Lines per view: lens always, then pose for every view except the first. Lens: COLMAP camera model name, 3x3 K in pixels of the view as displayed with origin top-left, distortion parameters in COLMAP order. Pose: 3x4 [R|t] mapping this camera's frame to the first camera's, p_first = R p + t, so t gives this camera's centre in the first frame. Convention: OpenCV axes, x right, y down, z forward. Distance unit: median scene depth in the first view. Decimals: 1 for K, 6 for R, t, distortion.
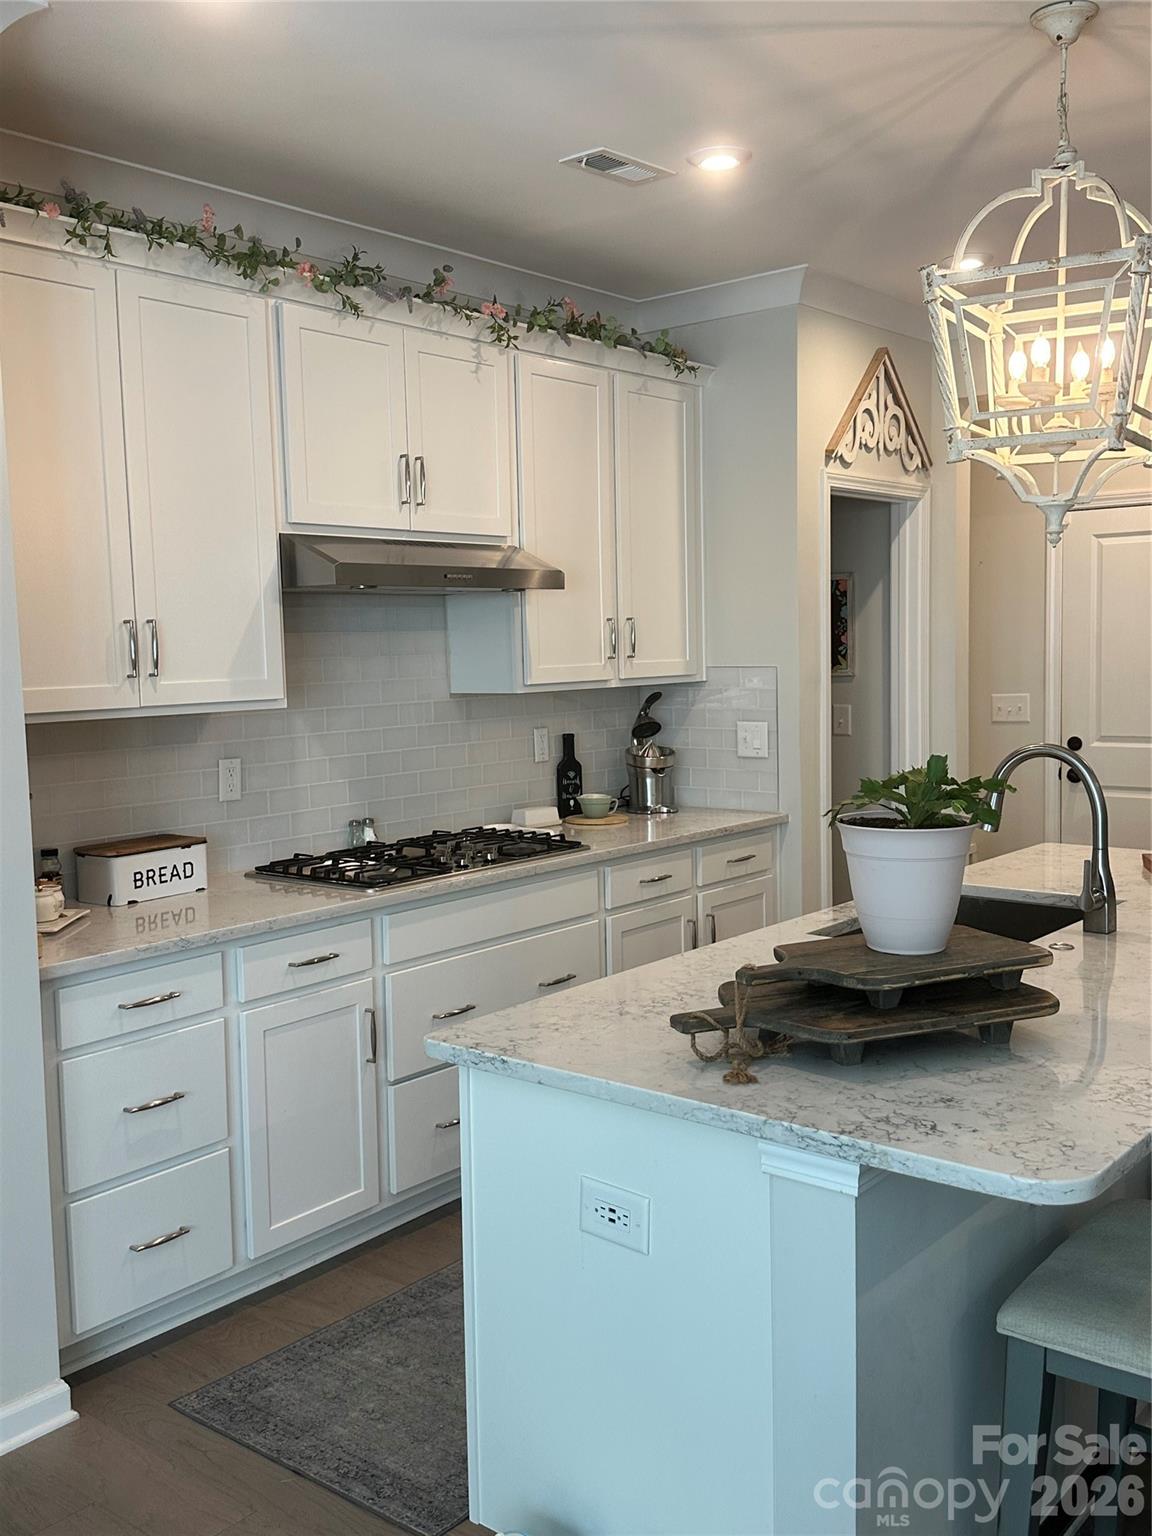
lens RADIAL K [[1465.5, 0, 559.4], [0, 1465.5, 773.1], [0, 0, 1]] dist [0.046236, 0.000000]
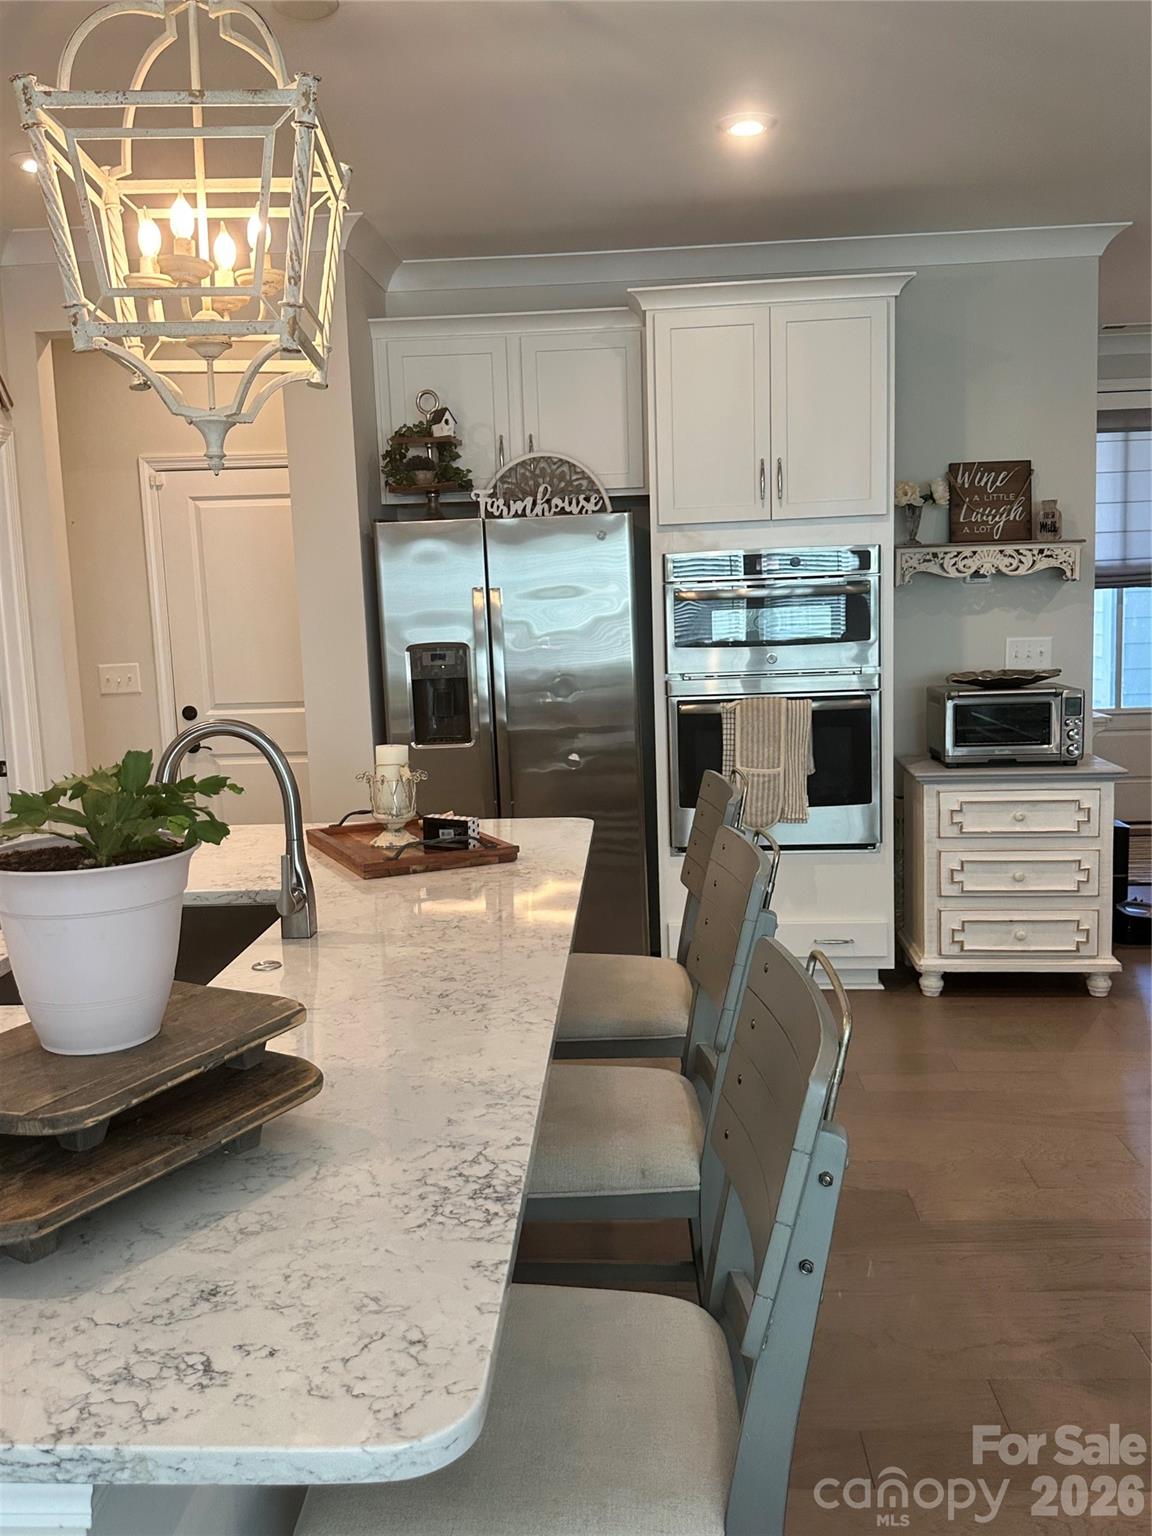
lens RADIAL K [[1374.5, 0, 556.0], [0, 1374.5, 760.7], [0, 0, 1]] dist [0.082390, -0.126696]
pose [[0.810381, -0.078012, 0.580687, 0.048476], [0.069413, 0.996899, 0.037058, -0.017772], [-0.581777, 0.010276, 0.813283, 0.385502]]
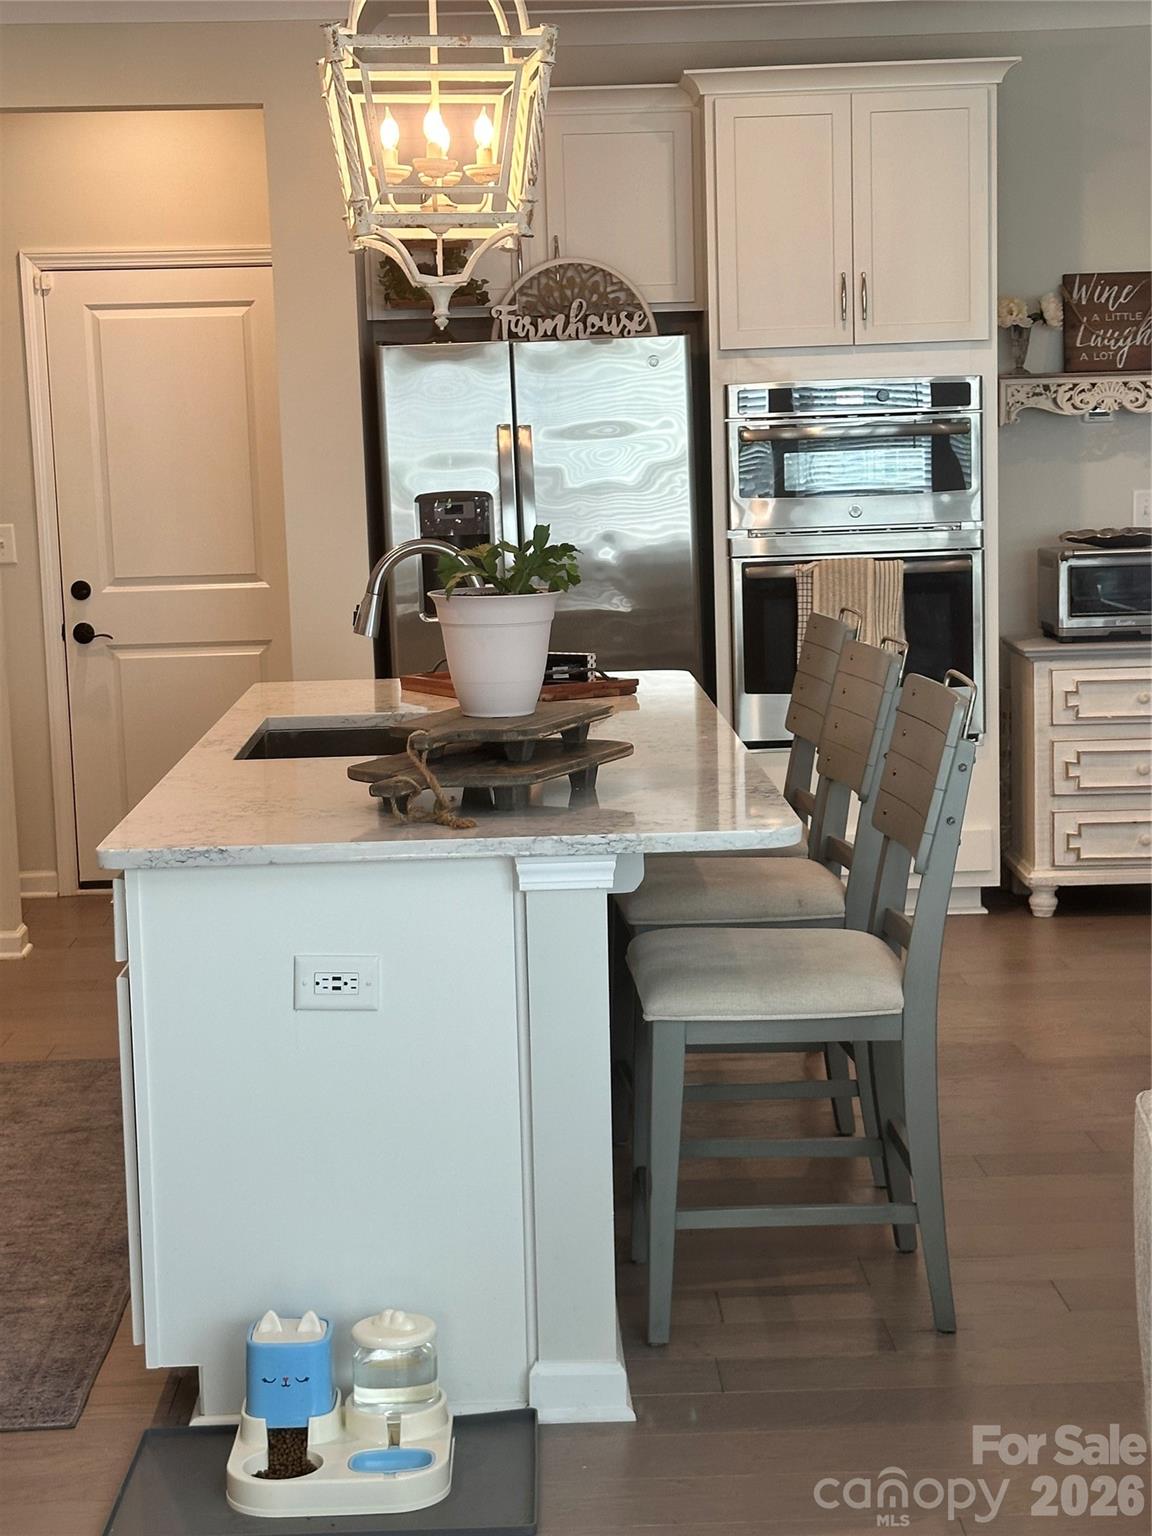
lens RADIAL K [[2586.7, 0, 583.7], [0, 2586.7, 781.3], [0, 0, 1]] dist [0.087729, 0.000000]
pose [[0.759272, -0.090479, 0.644453, -0.977857], [0.073365, 0.995876, 0.053381, 0.078237], [-0.646624, 0.006750, 0.762779, -0.479042]]
